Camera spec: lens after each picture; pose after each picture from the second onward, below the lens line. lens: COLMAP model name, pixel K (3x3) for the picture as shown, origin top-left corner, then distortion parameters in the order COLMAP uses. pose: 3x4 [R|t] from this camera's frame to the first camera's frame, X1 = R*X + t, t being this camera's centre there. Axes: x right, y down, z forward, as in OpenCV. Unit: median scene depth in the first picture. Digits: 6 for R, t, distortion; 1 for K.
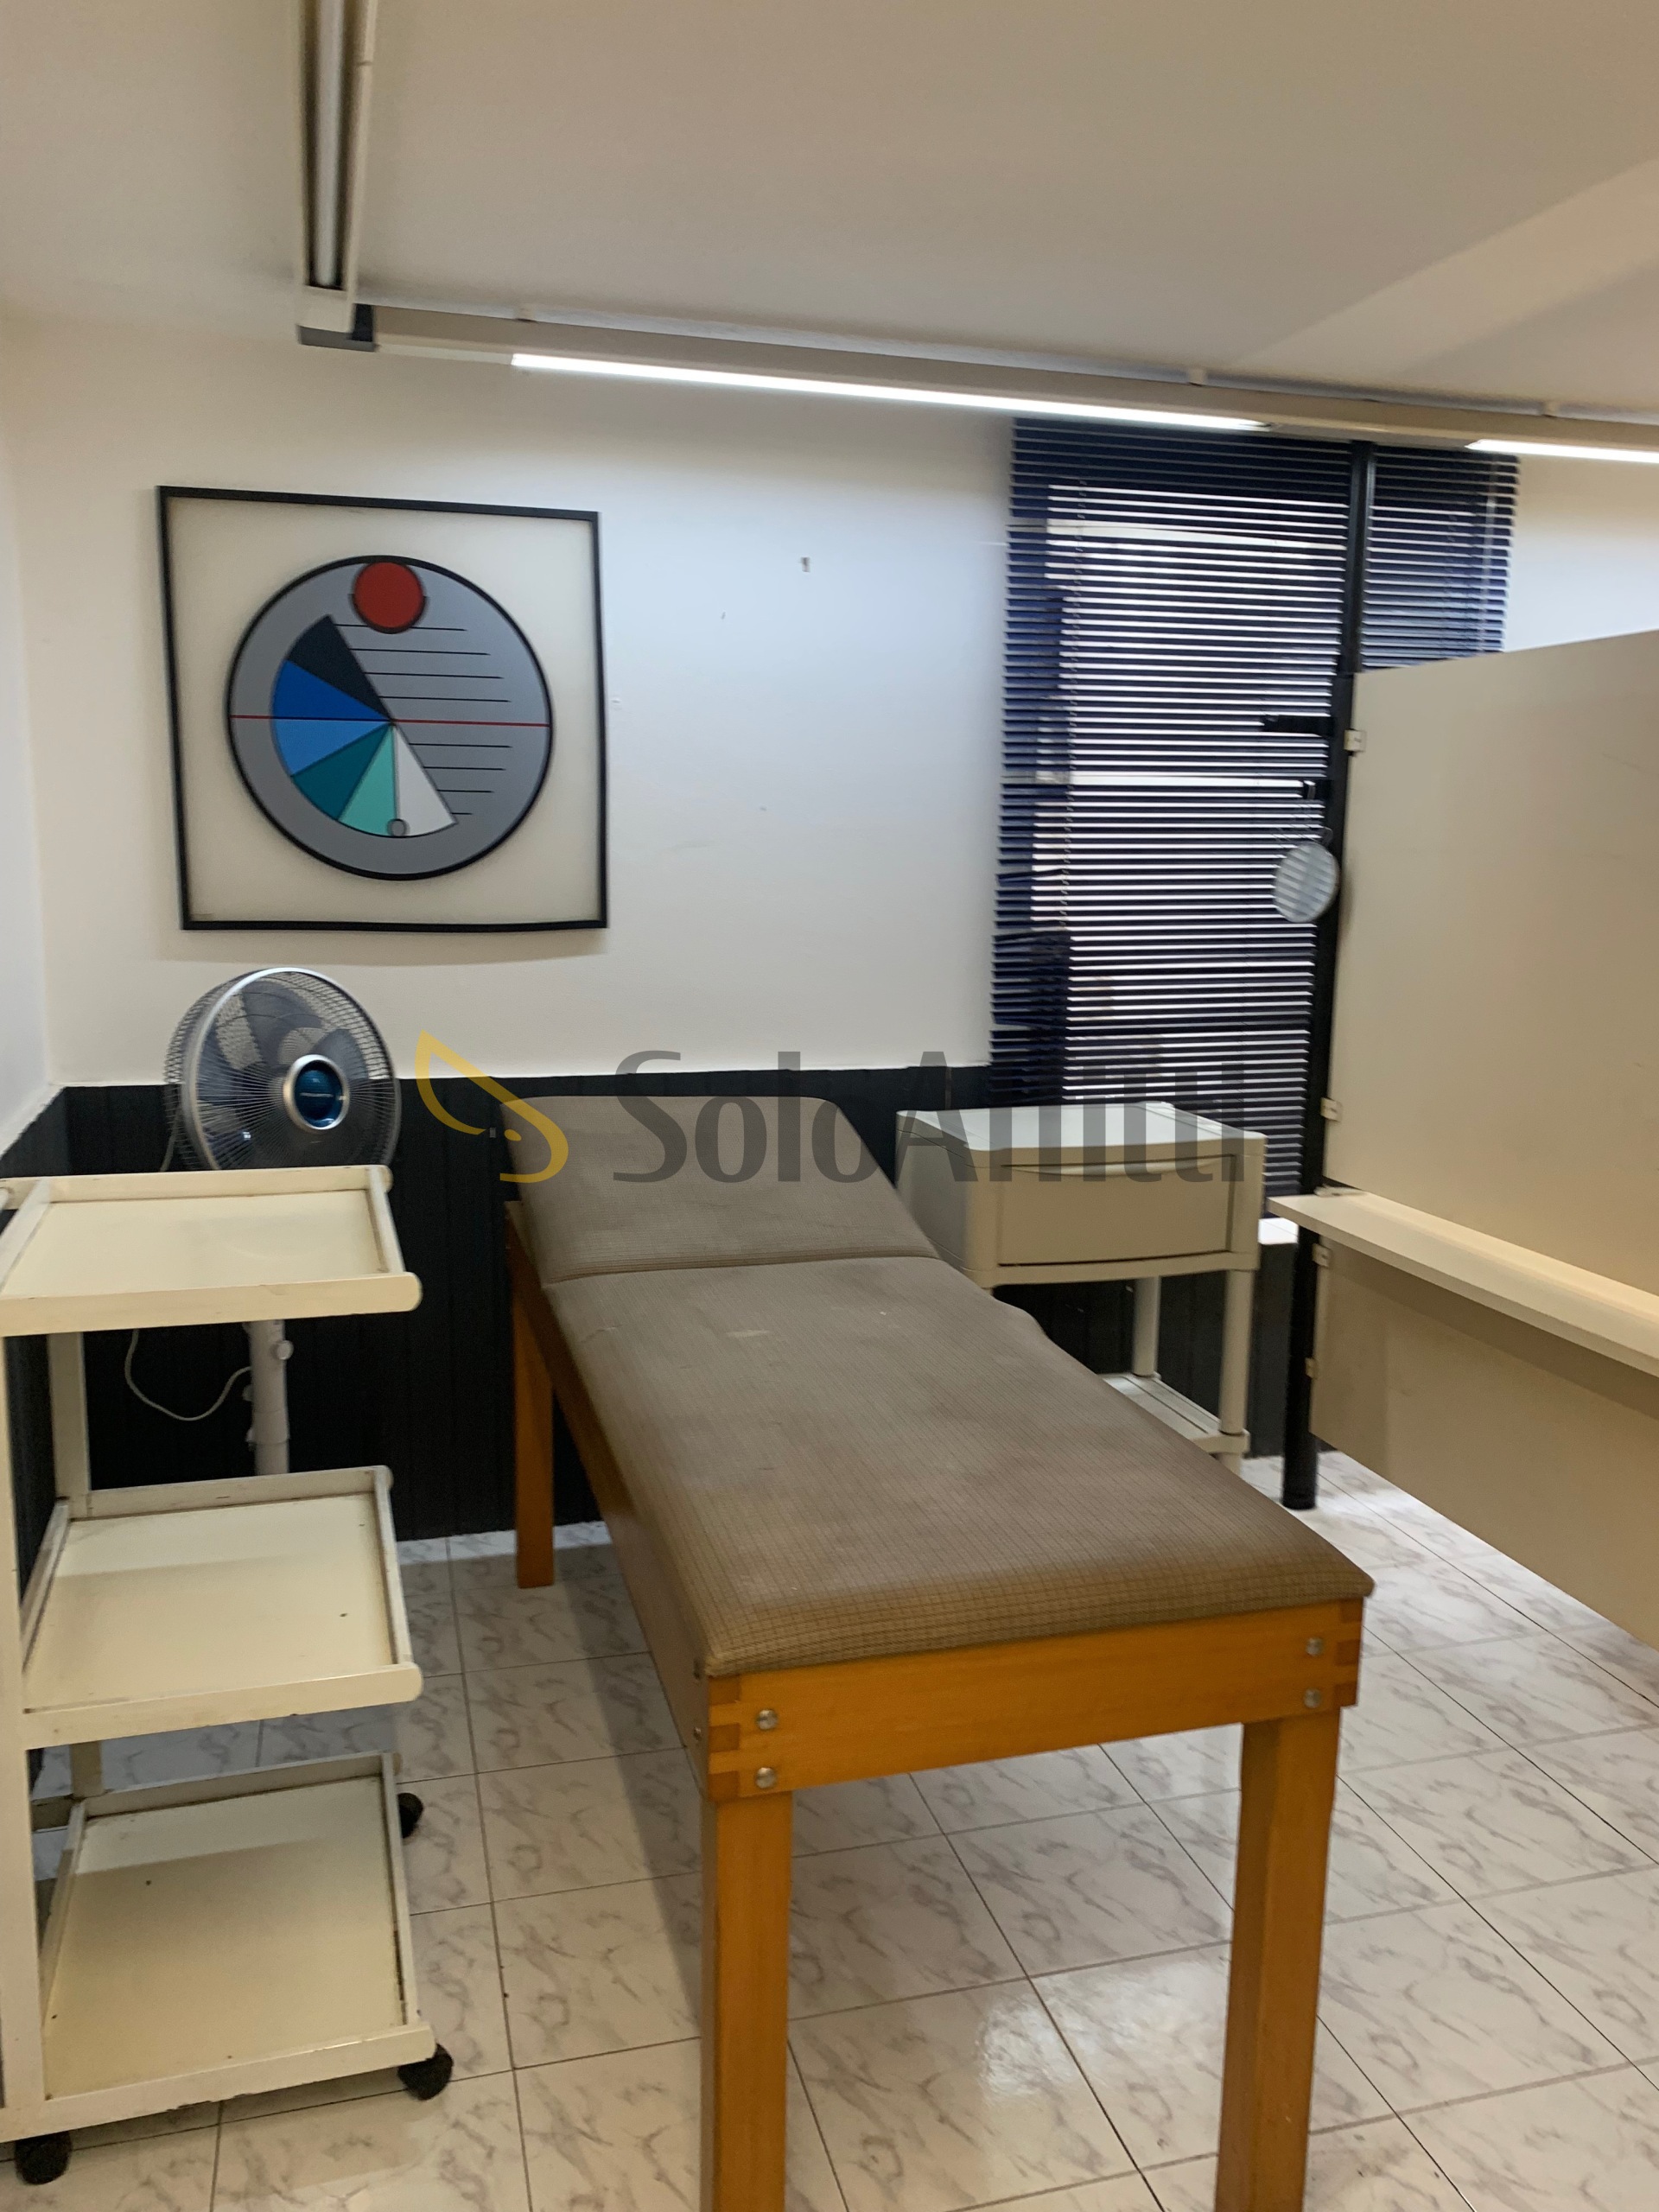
lens RADIAL K [[1713.8, 0, 829.5], [0, 1713.8, 1106.0], [0, 0, 1]] dist [0.006241, 0.002320]
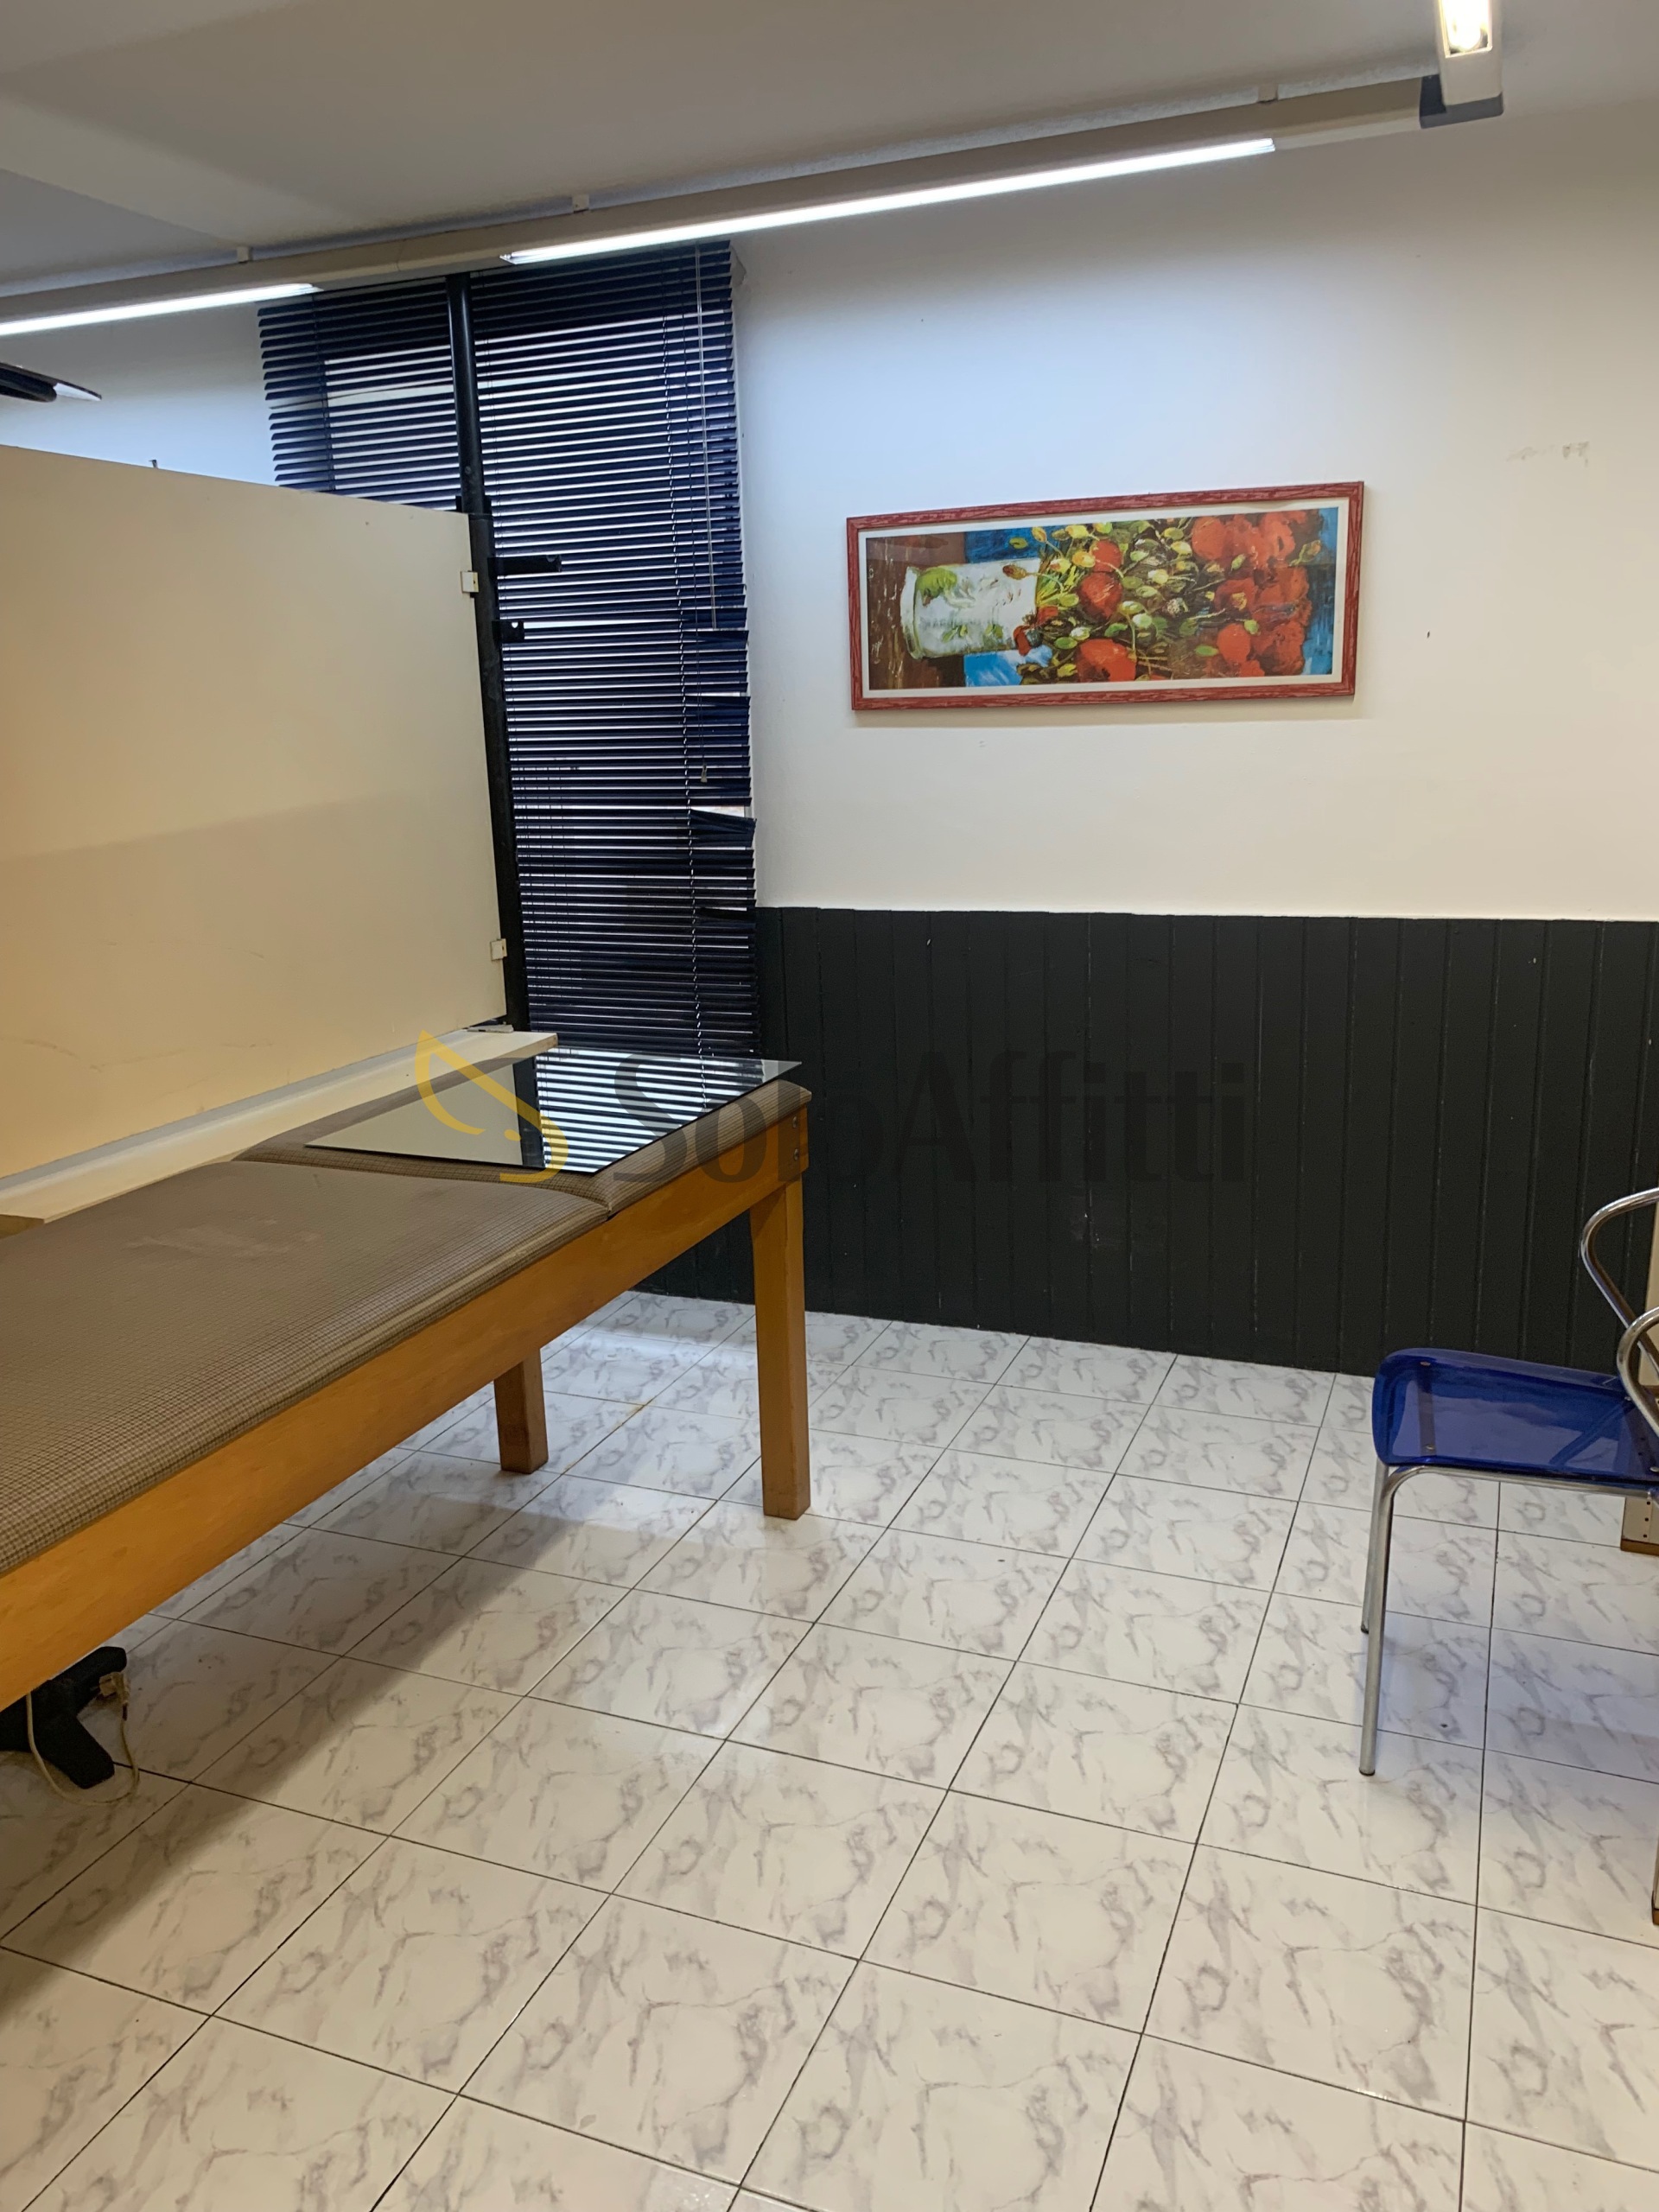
lens RADIAL K [[1676.7, 0, 830.1], [0, 1676.7, 1163.7], [0, 0, 1]] dist [0.000149, 0.004299]
pose [[0.794402, 0.135311, -0.592129, 0.192217], [-0.058144, 0.987334, 0.147616, -0.006012], [0.604603, -0.082838, 0.792208, 0.054406]]
